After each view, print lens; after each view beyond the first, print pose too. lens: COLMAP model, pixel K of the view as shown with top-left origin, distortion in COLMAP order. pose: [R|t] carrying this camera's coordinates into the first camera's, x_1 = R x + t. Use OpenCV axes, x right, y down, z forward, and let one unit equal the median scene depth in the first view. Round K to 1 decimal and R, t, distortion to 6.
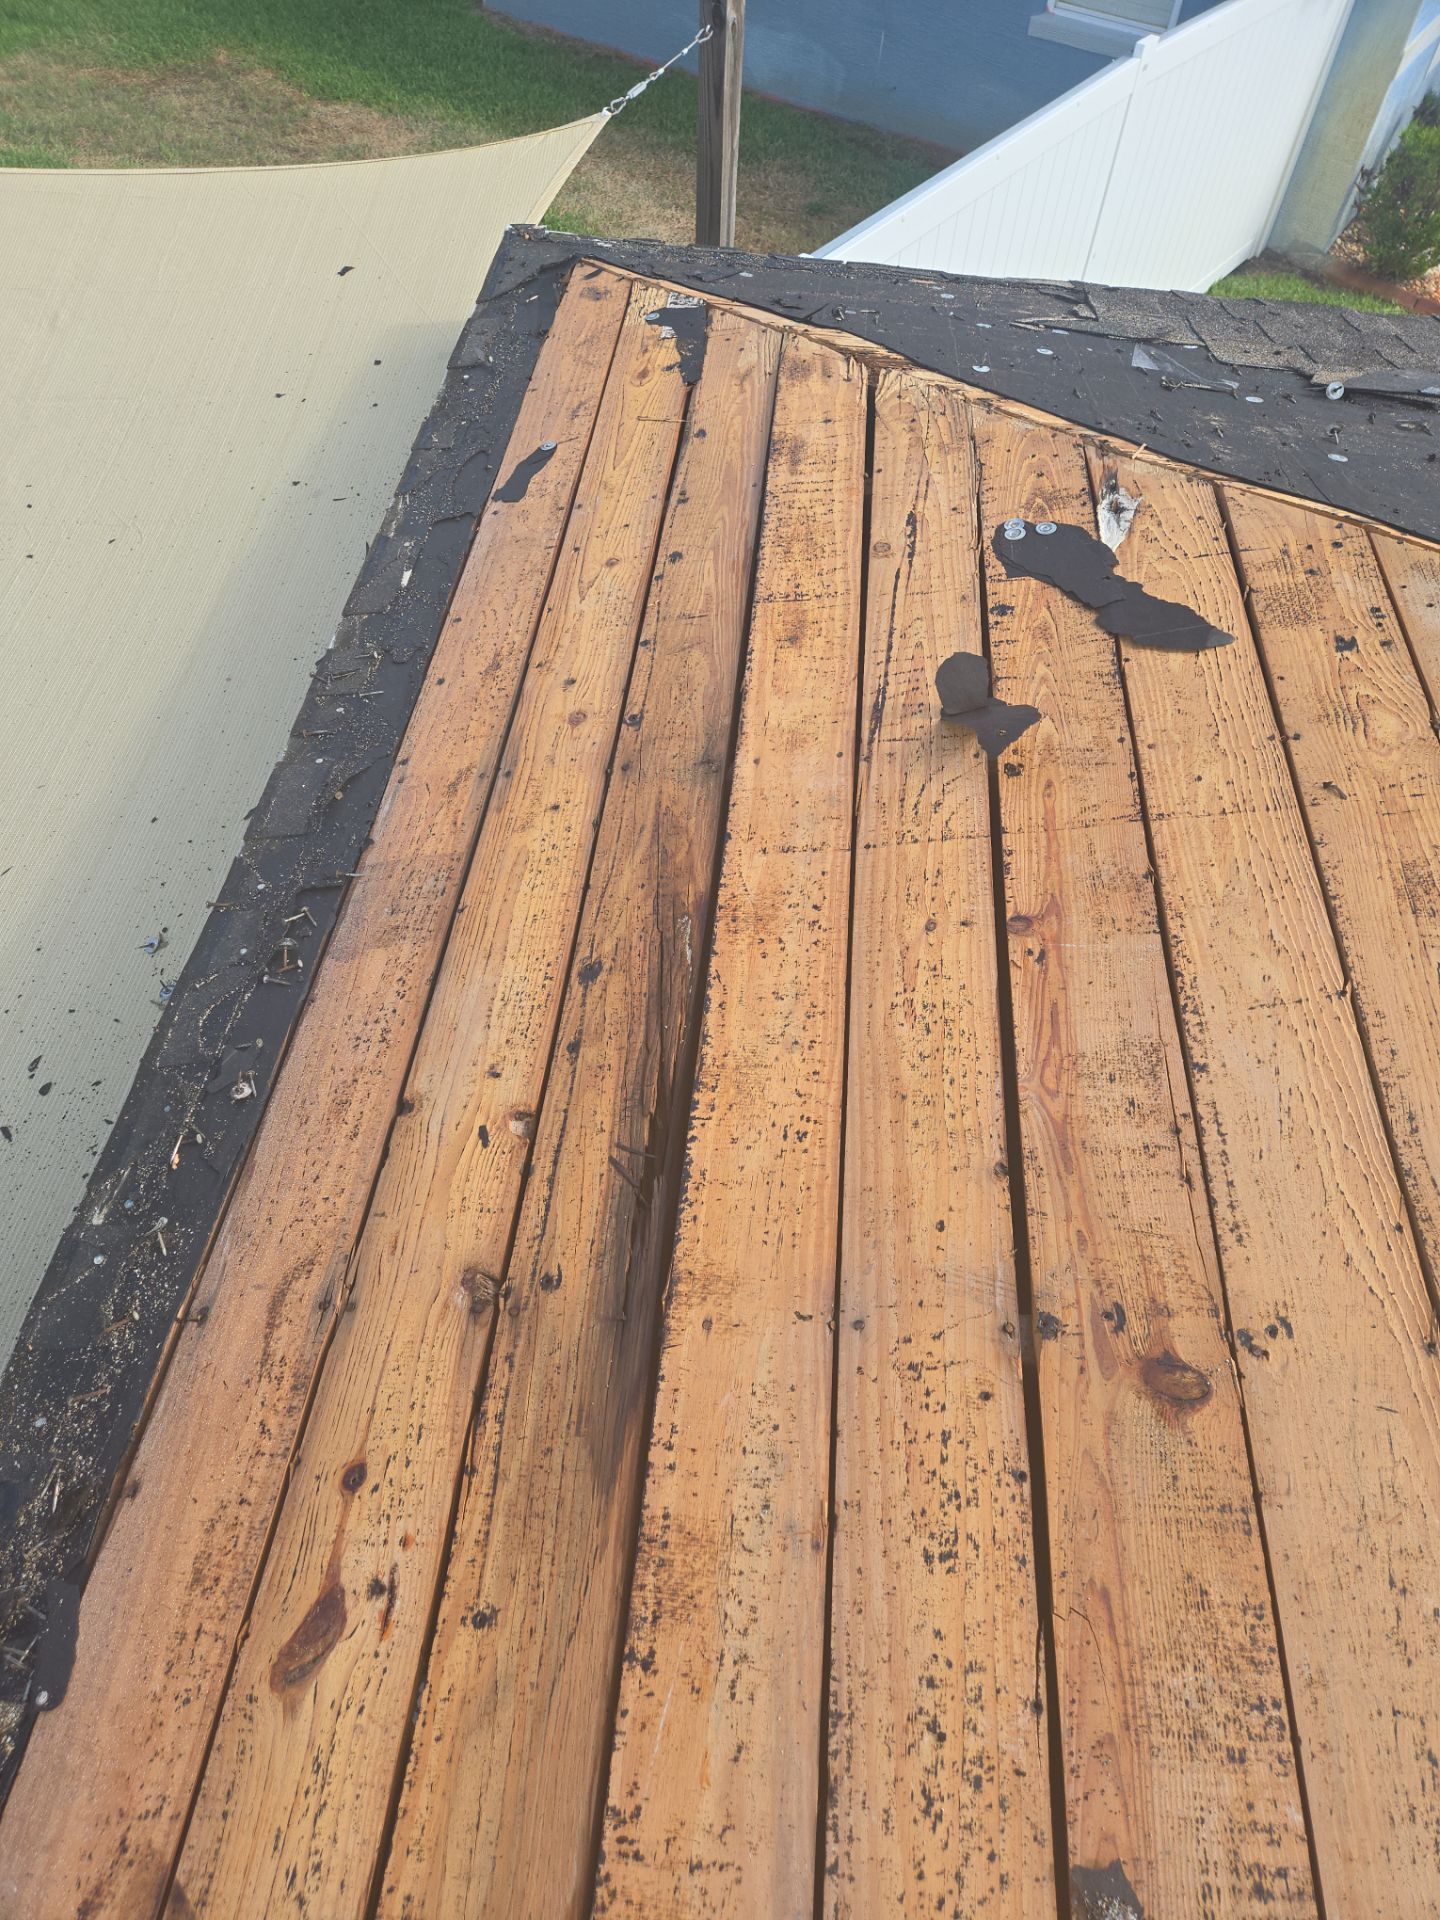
lens RADIAL K [[1300.9, 0, 720.0], [0, 1300.9, 960.0], [0, 0, 1]] dist [0.078097, -0.074849]
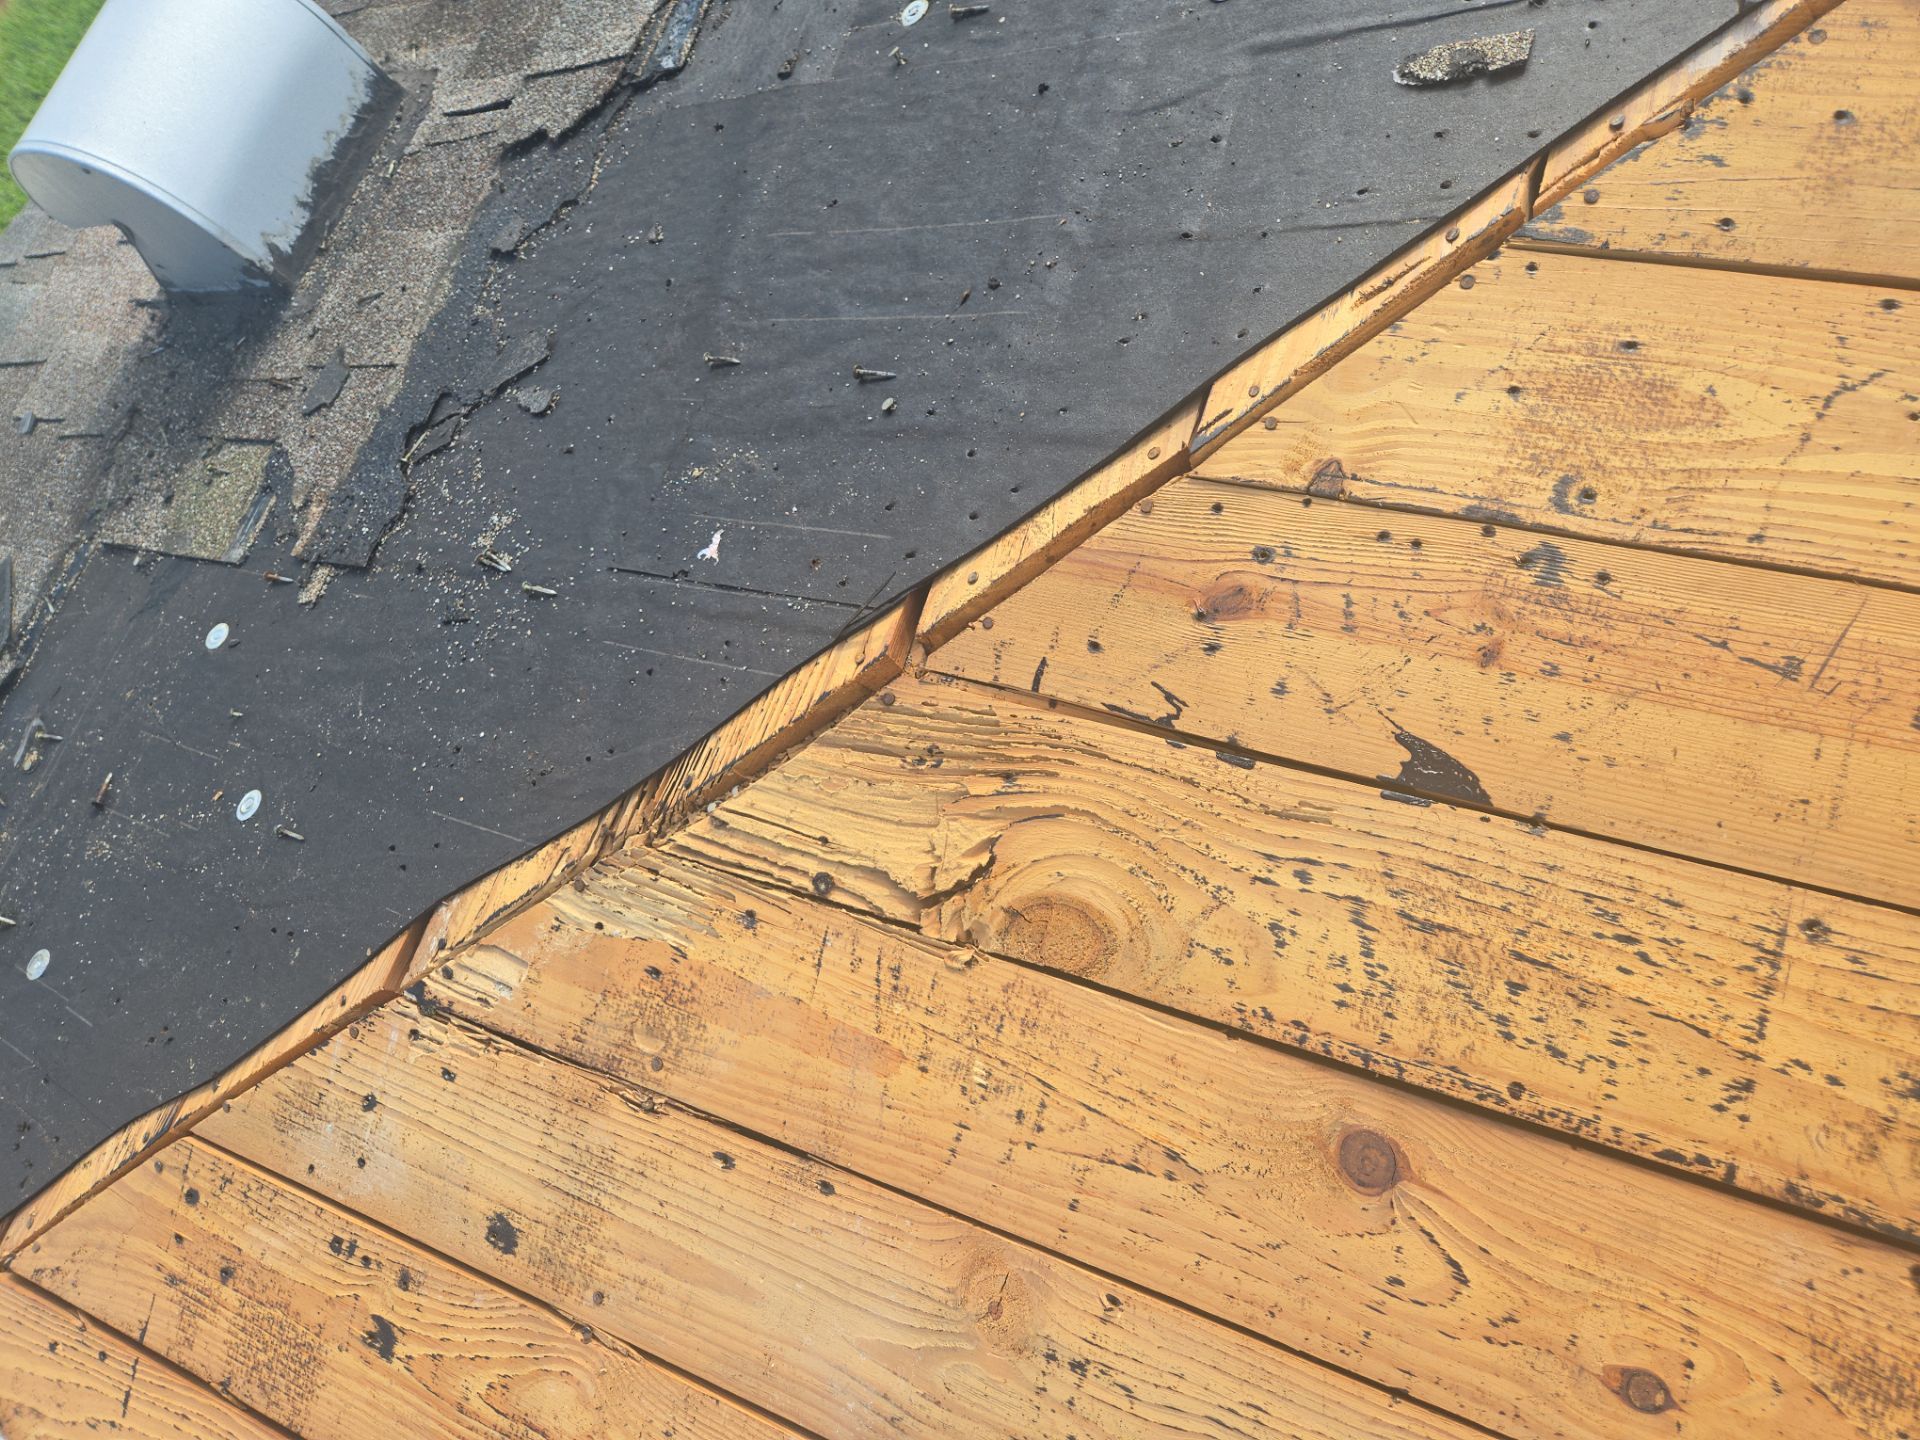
lens RADIAL K [[1311.9, 0, 944.8], [0, 1311.9, 725.7], [0, 0, 1]] dist [0.086163, -0.080861]
pose [[0.226779, -0.949329, 0.217593, 0.926576], [0.906979, 0.287260, 0.308010, -0.385434], [-0.354909, 0.127502, 0.926166, 0.463982]]
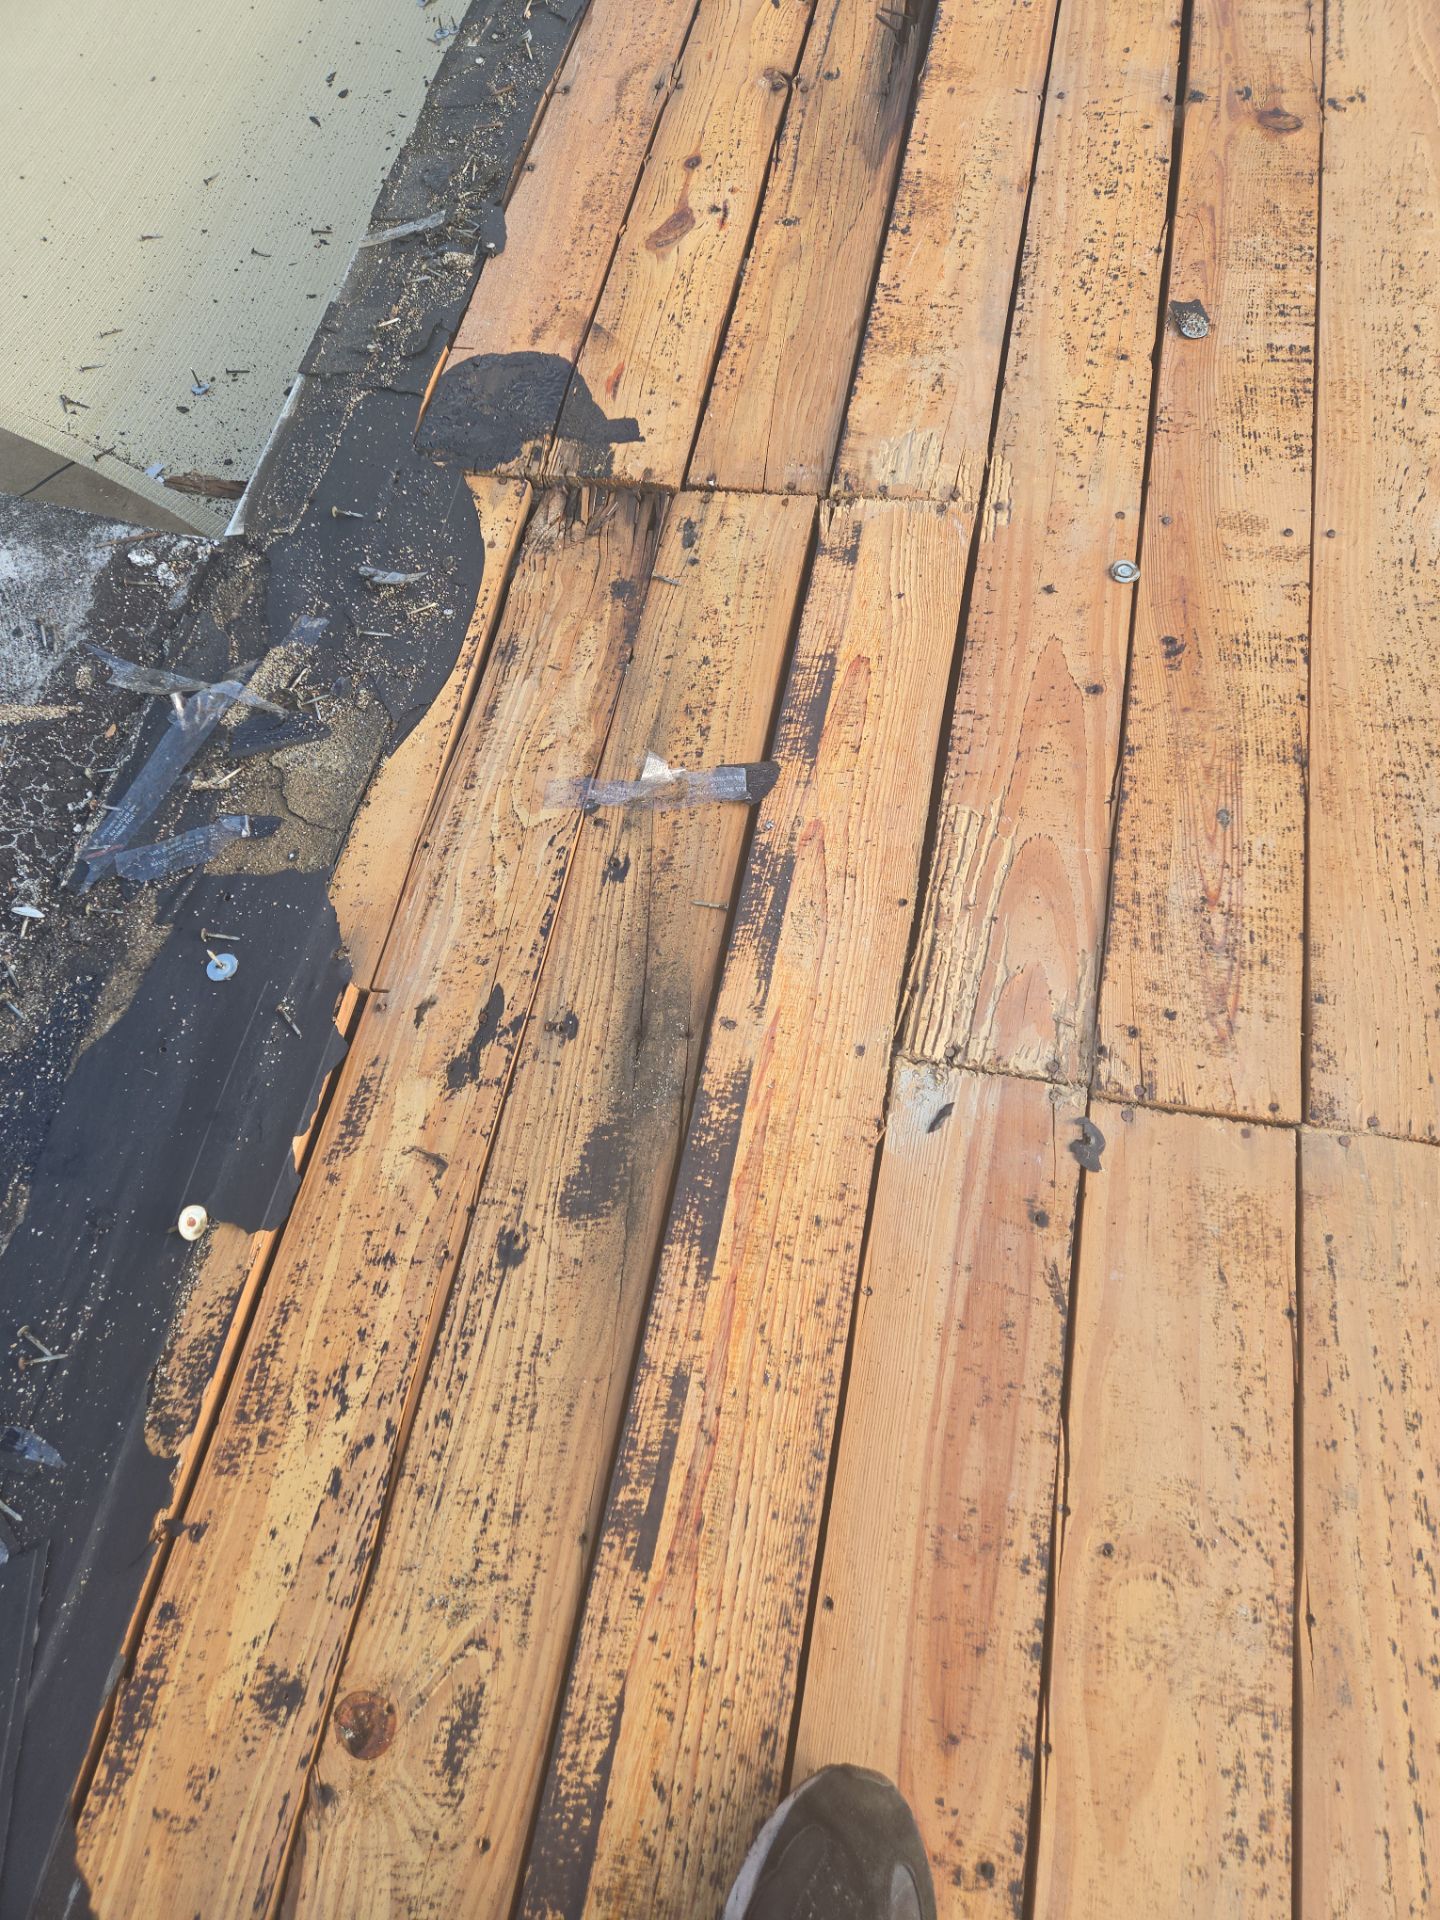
lens RADIAL K [[1311.9, 0, 711.8], [0, 1311.9, 958.6], [0, 0, 1]] dist [0.086163, -0.080861]
pose [[0.990938, 0.132536, 0.021817, -0.176389], [-0.133835, 0.960466, 0.244116, 0.880449], [0.011400, -0.244824, 0.969500, -0.636511]]
